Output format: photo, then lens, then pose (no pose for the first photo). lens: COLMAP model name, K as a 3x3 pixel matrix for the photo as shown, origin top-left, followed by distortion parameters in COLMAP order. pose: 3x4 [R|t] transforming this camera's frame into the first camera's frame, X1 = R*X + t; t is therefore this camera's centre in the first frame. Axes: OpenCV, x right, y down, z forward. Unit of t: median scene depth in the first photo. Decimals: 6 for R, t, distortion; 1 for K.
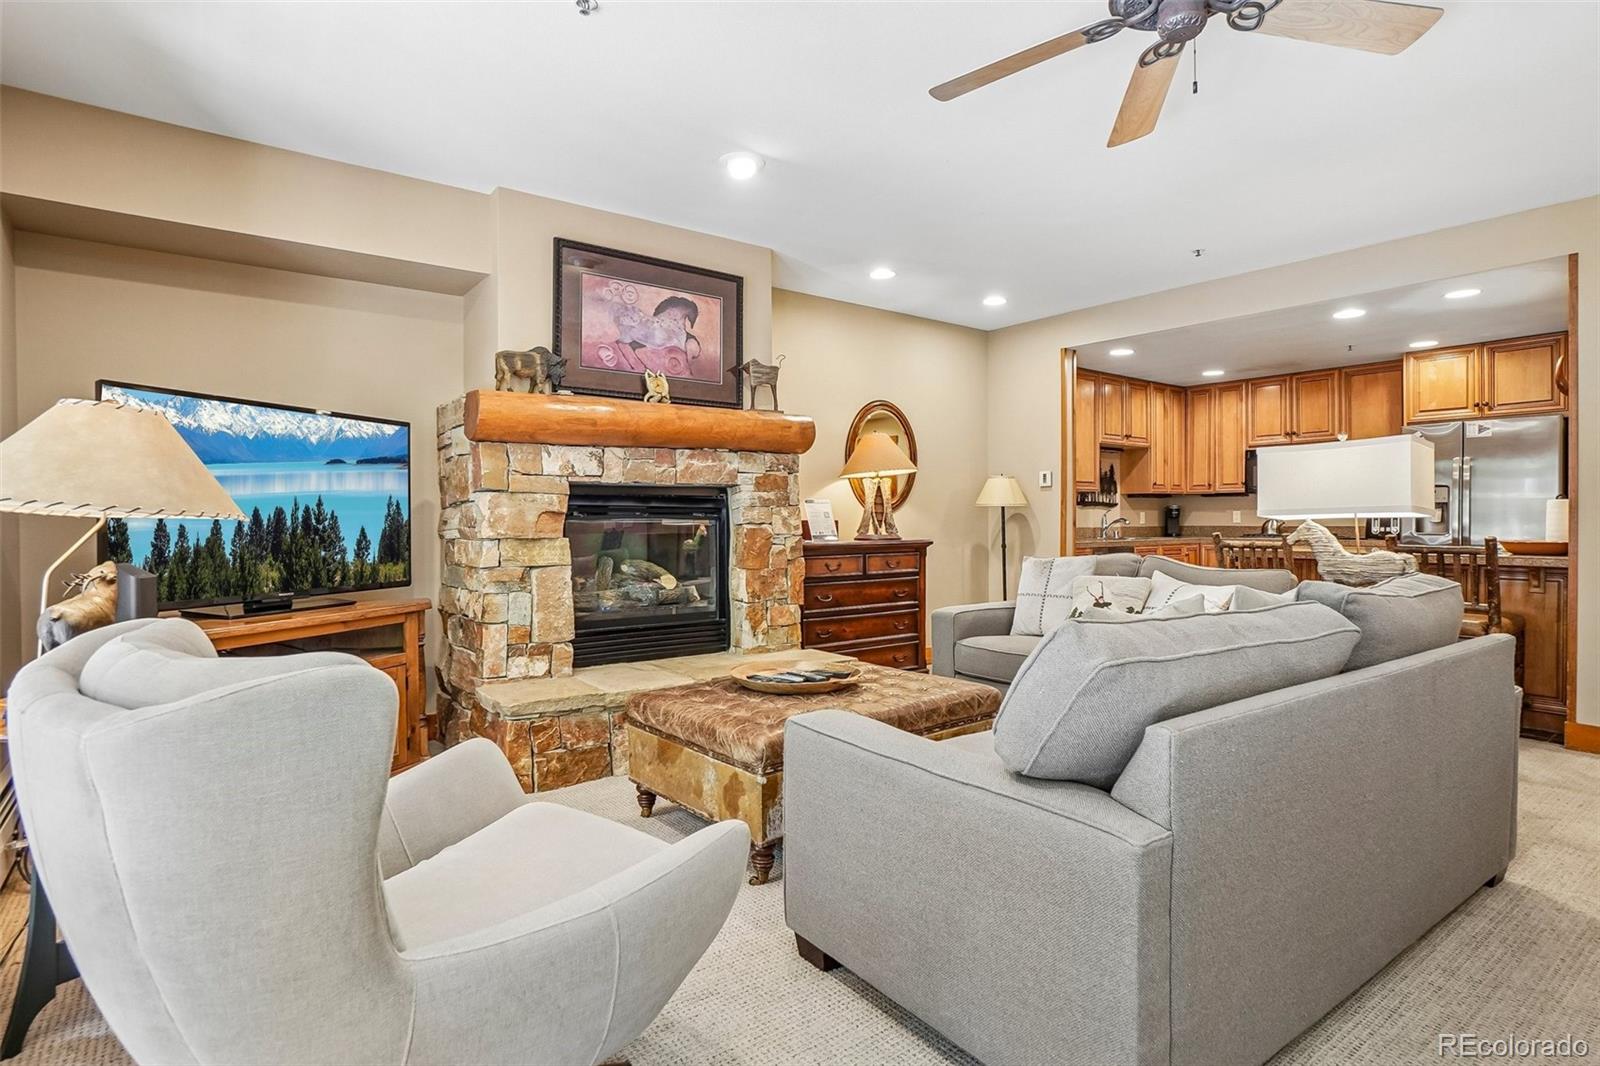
lens RADIAL K [[826.8, 0, 797.6], [0, 826.8, 523.9], [0, 0, 1]] dist [-0.045192, 0.026010]
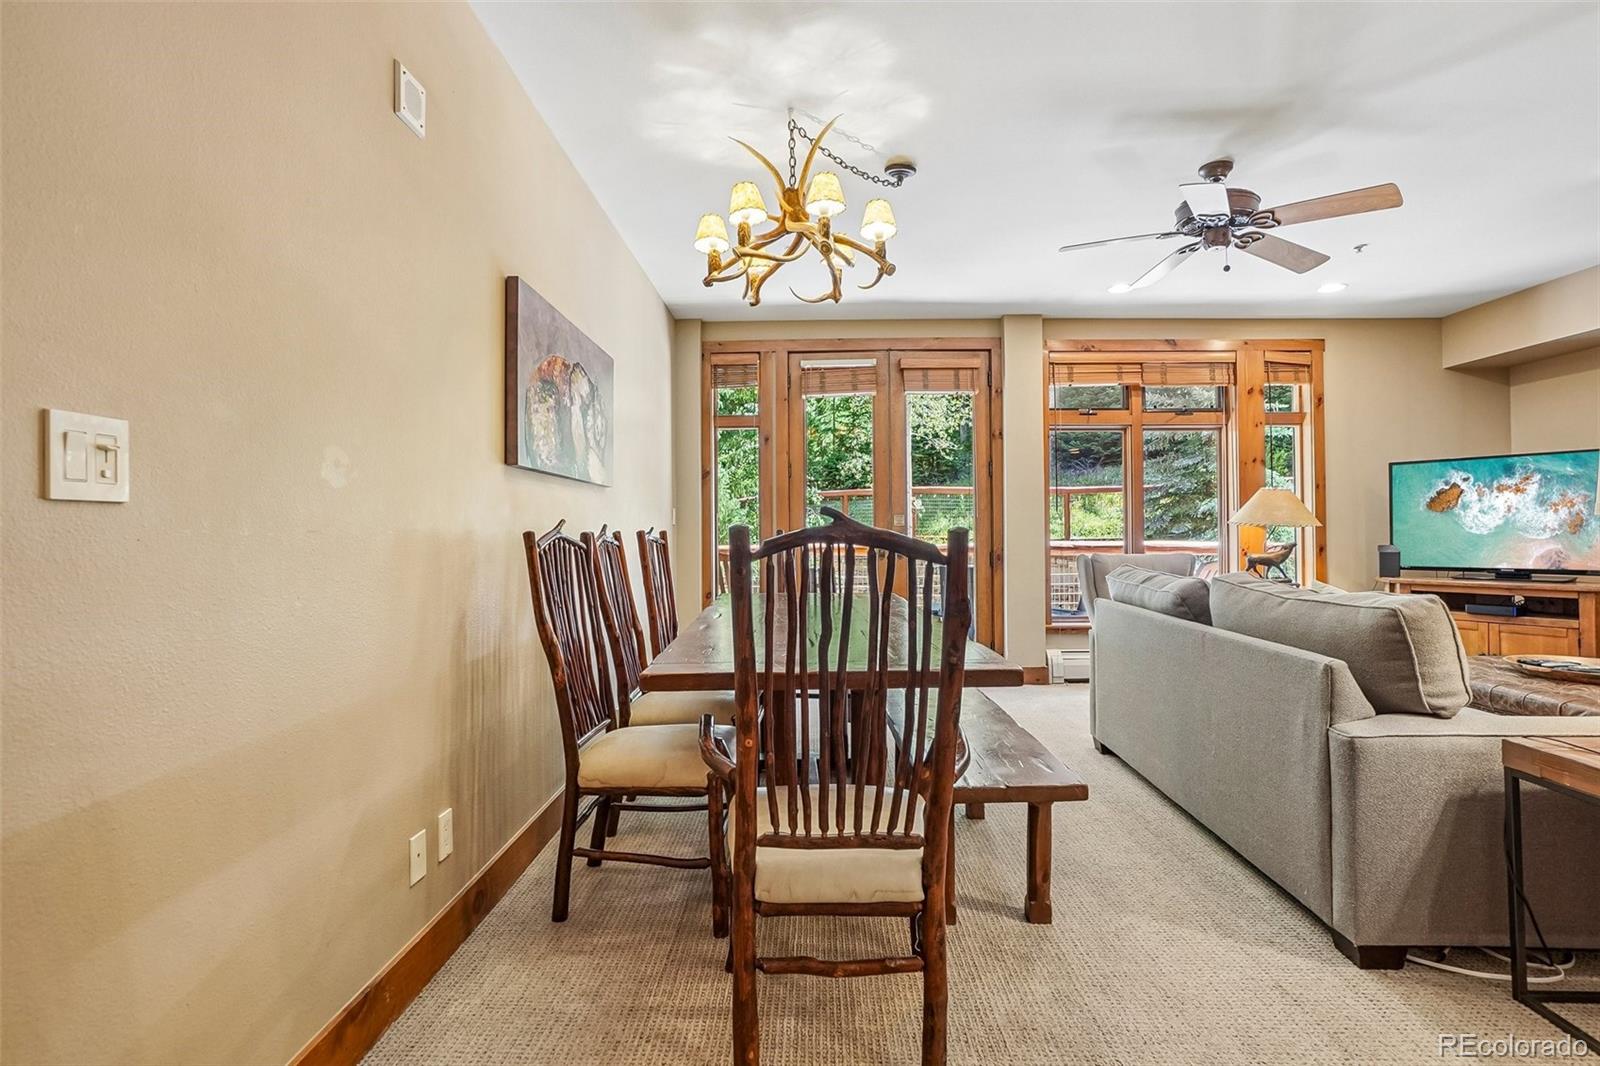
lens RADIAL K [[789.2, 0, 793.0], [0, 789.2, 528.8], [0, 0, 1]] dist [-0.053947, 0.024413]
pose [[-0.629203, 0.005193, -0.777224, 1.053631], [0.004686, 0.999985, 0.002889, -0.005910], [0.777227, -0.001824, -0.629218, 0.606752]]
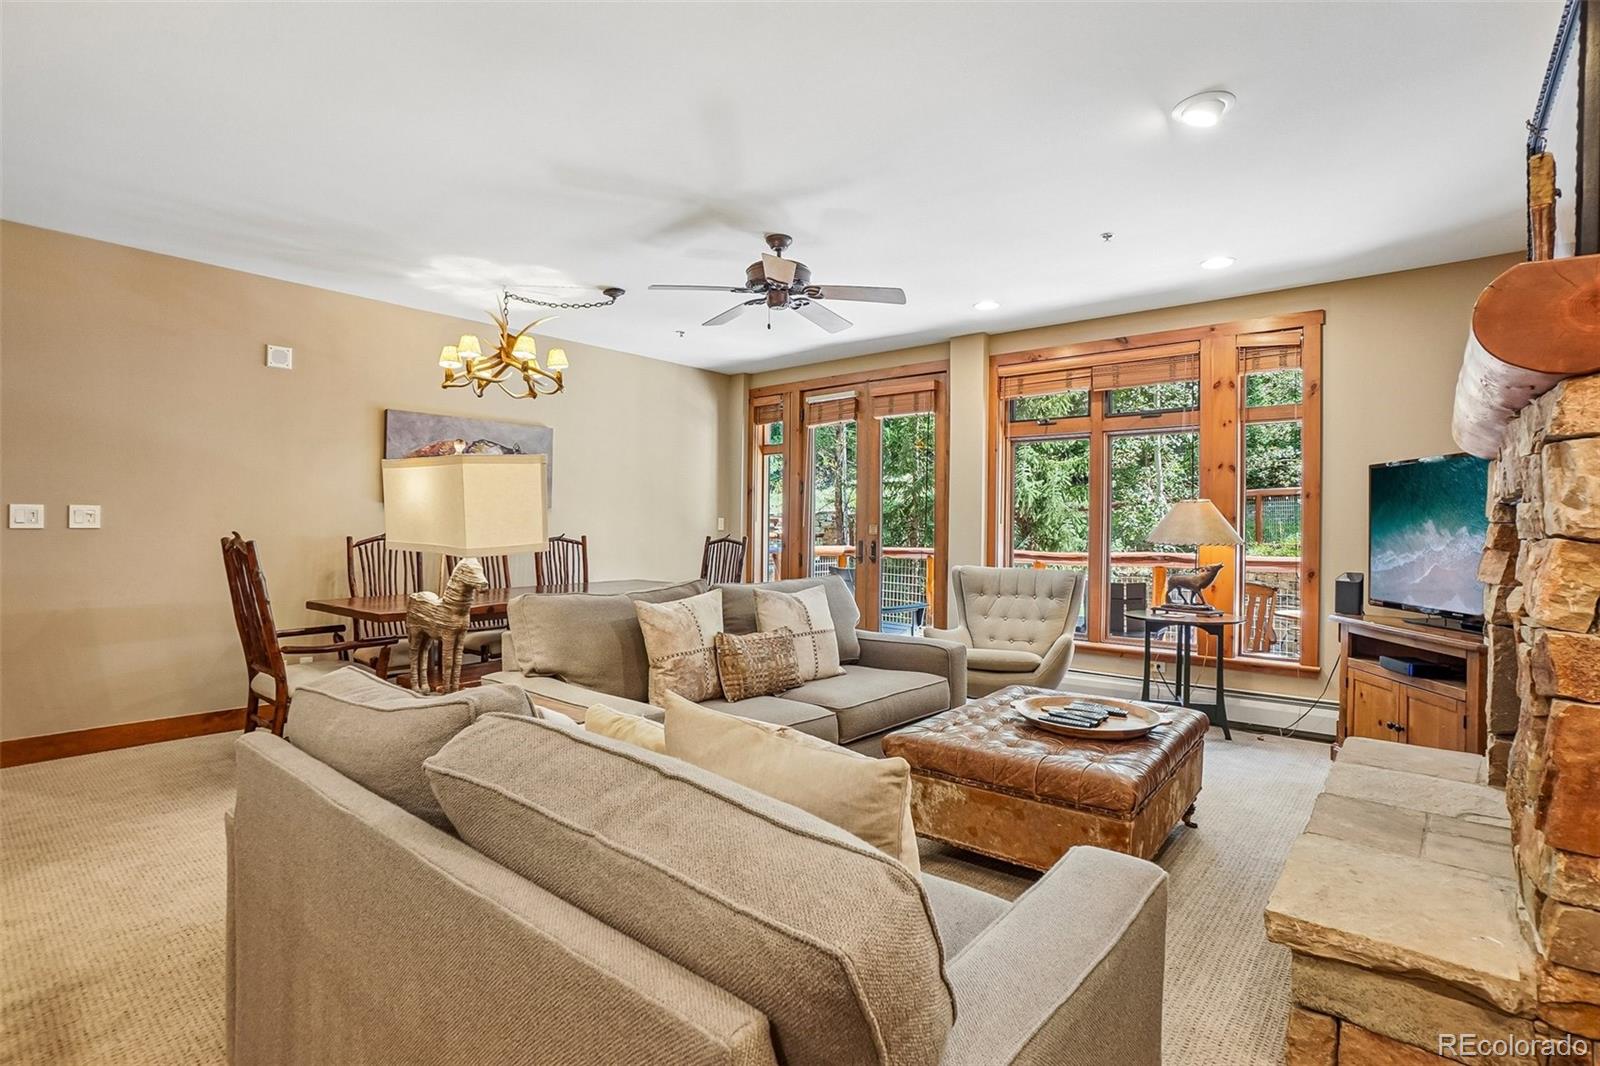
lens RADIAL K [[766.5, 0, 792.1], [0, 766.5, 525.2], [0, 0, 1]] dist [-0.041017, 0.000828]
pose [[-0.976834, -0.006575, -0.213898, 0.392862], [-0.007286, 0.999970, 0.002534, -0.026285], [0.213875, 0.004034, -0.976853, 1.303192]]
